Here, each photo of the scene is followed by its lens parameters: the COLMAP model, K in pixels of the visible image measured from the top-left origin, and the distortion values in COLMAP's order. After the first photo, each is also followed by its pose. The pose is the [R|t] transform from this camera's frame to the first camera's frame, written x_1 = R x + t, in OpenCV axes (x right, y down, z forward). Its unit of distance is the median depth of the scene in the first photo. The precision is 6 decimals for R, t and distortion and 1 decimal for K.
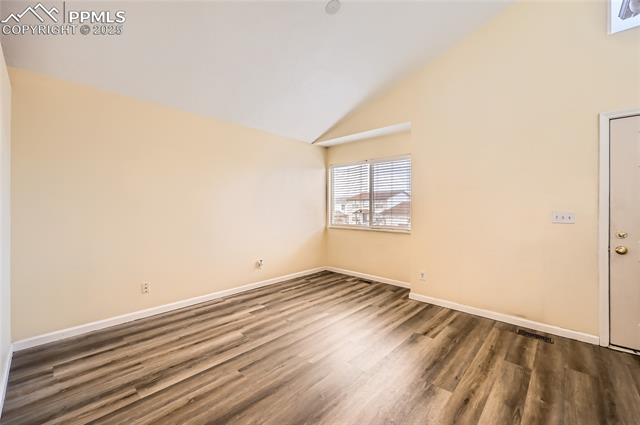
lens RADIAL K [[258.7, 0, 324.8], [0, 258.7, 209.3], [0, 0, 1]] dist [-0.002605, 0.000396]
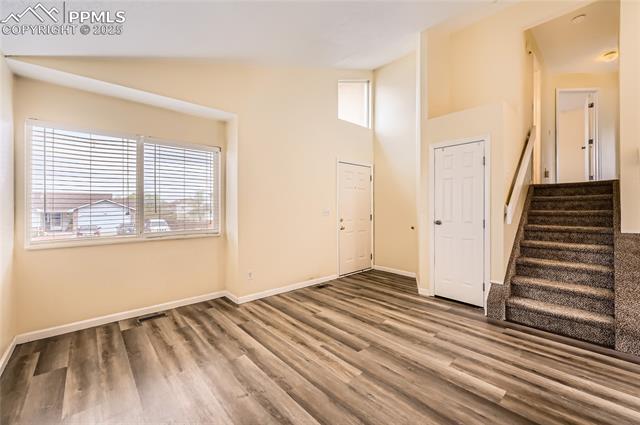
lens RADIAL K [[258.7, 0, 324.3], [0, 258.7, 209.3], [0, 0, 1]] dist [-0.002605, 0.000396]
pose [[0.099671, -0.011366, 0.994956, -0.687177], [0.008171, 0.999910, 0.010604, -0.007999], [-0.994987, 0.007073, 0.099755, 0.717934]]
